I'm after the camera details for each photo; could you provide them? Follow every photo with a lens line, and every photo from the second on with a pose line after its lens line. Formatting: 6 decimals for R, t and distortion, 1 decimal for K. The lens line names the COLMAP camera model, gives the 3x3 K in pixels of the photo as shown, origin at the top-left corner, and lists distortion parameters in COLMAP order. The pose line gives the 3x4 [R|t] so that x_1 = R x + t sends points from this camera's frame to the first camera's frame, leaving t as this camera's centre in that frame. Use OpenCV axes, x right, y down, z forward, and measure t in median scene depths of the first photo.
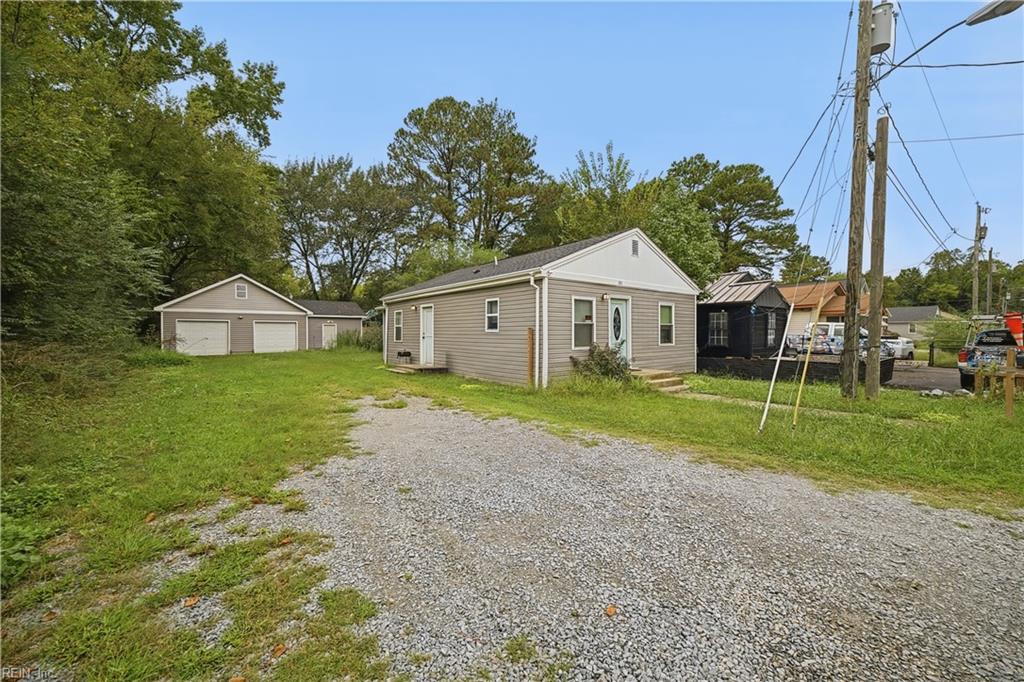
lens RADIAL K [[397.6, 0, 511.3], [0, 397.6, 331.0], [0, 0, 1]] dist [-0.000446, 0.000235]
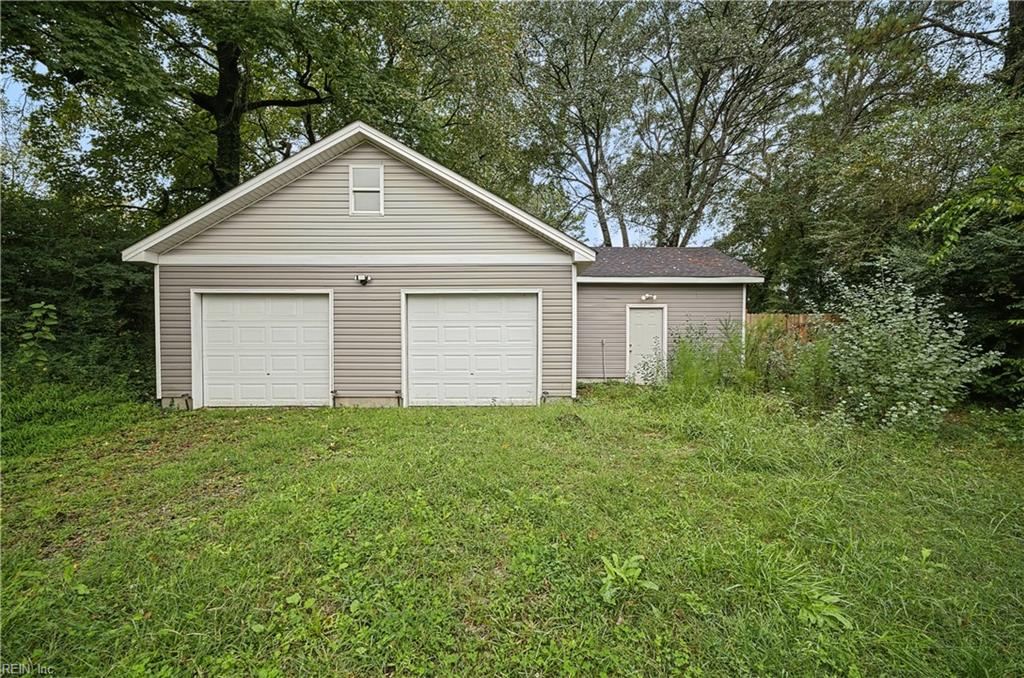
lens RADIAL K [[386.3, 0, 512.7], [0, 386.3, 320.5], [0, 0, 1]] dist [0.000287, 0.000012]
pose [[0.779993, 0.015804, -0.625589, -0.421821], [-0.006708, 0.999835, 0.016894, -0.010732], [0.625752, -0.008981, 0.779970, 0.848078]]
